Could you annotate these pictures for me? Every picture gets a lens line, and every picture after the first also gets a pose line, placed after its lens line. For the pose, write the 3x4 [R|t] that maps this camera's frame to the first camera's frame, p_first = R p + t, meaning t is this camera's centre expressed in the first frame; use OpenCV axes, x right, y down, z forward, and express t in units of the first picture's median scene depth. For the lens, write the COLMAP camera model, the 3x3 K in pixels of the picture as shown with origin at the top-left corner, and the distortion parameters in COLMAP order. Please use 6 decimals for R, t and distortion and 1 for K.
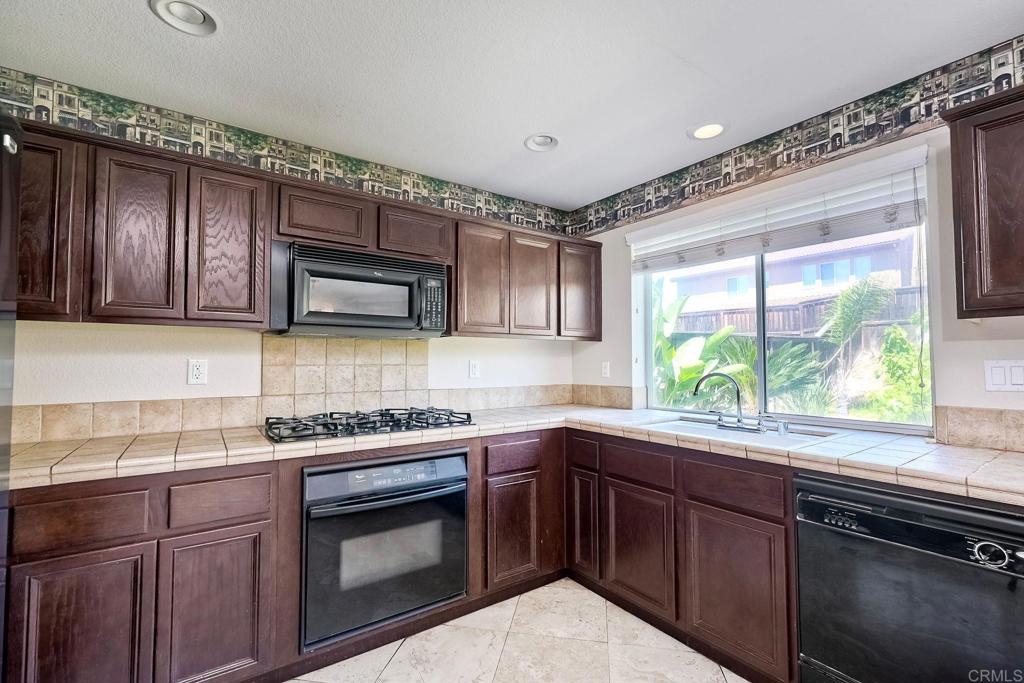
lens RADIAL K [[449.5, 0, 511.5], [0, 449.5, 344.2], [0, 0, 1]] dist [-0.002283, -0.000188]
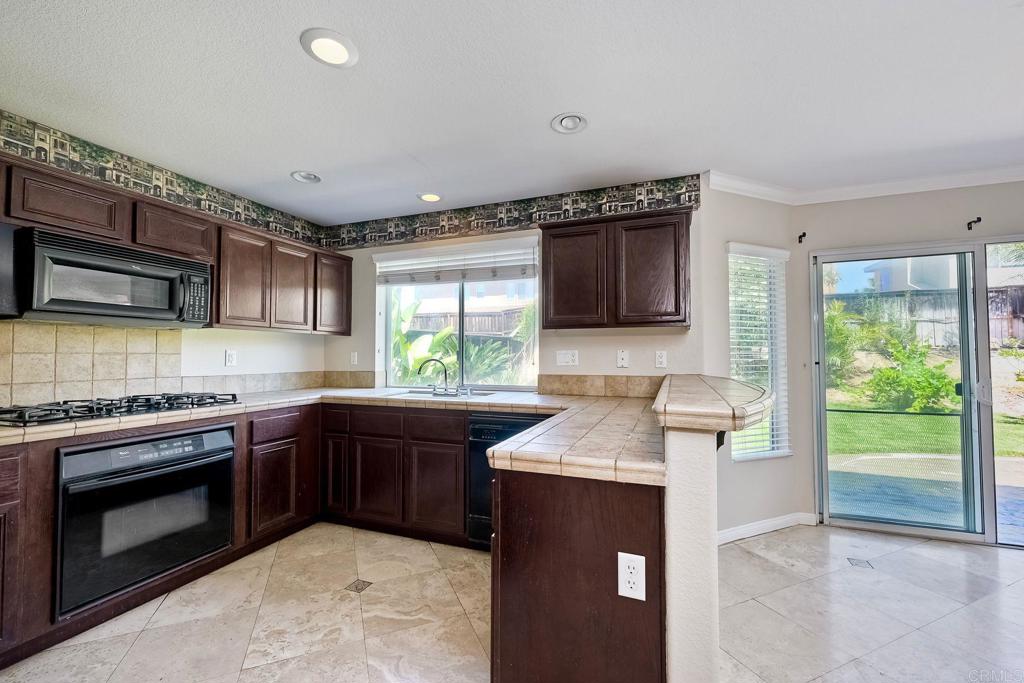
lens RADIAL K [[417.0, 0, 514.1], [0, 417.0, 343.8], [0, 0, 1]] dist [-0.000494, -0.000082]
pose [[0.831969, 0.015484, 0.554606, -0.086891], [-0.021149, 0.999769, 0.003813, 0.002164], [-0.554419, -0.014902, 0.832104, -0.294023]]
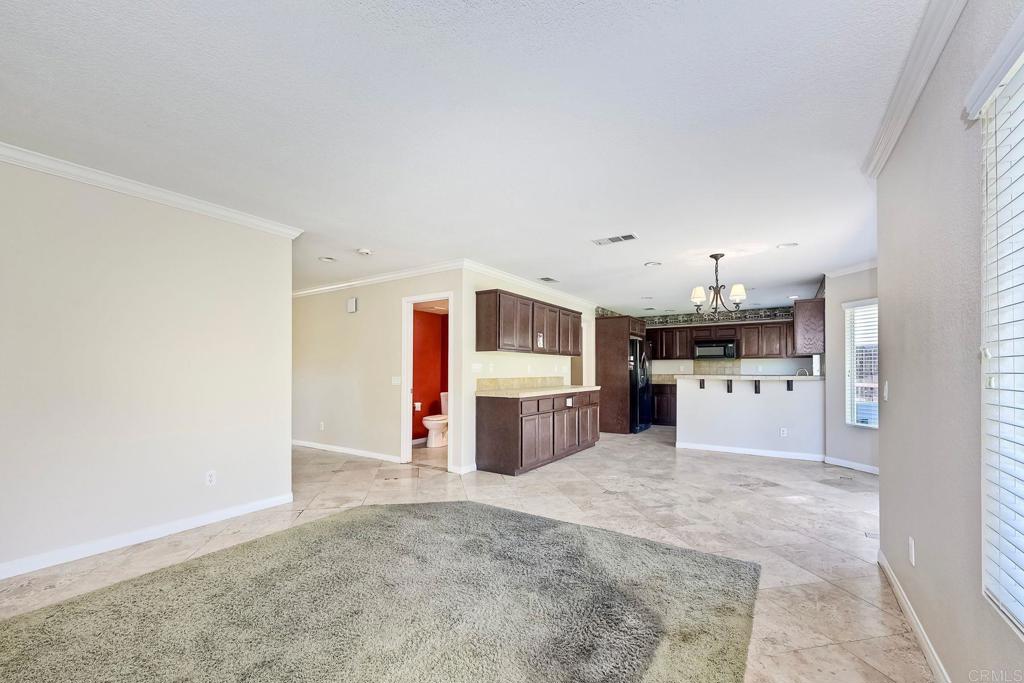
lens RADIAL K [[420.7, 0, 509.6], [0, 420.7, 364.8], [0, 0, 1]] dist [-0.000589, -0.000105]
pose [[0.369274, -0.011643, -0.929248, 2.348171], [0.036063, 0.999348, 0.001810, -0.043899], [0.928621, -0.034179, 0.369453, -1.973670]]
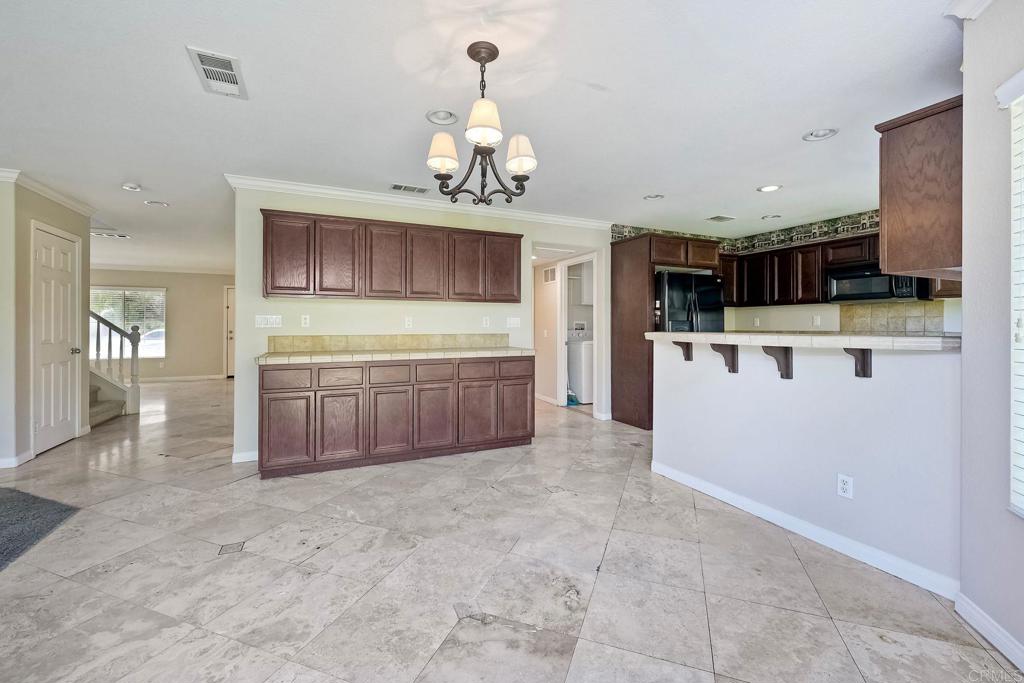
lens RADIAL K [[425.6, 0, 514.6], [0, 425.6, 325.8], [0, 0, 1]] dist [-0.001428, -0.000192]
pose [[-0.175906, 0.000304, -0.984407, 1.743800], [0.040297, 0.999164, -0.006892, 0.031285], [0.983582, -0.040881, -0.175771, -0.256464]]
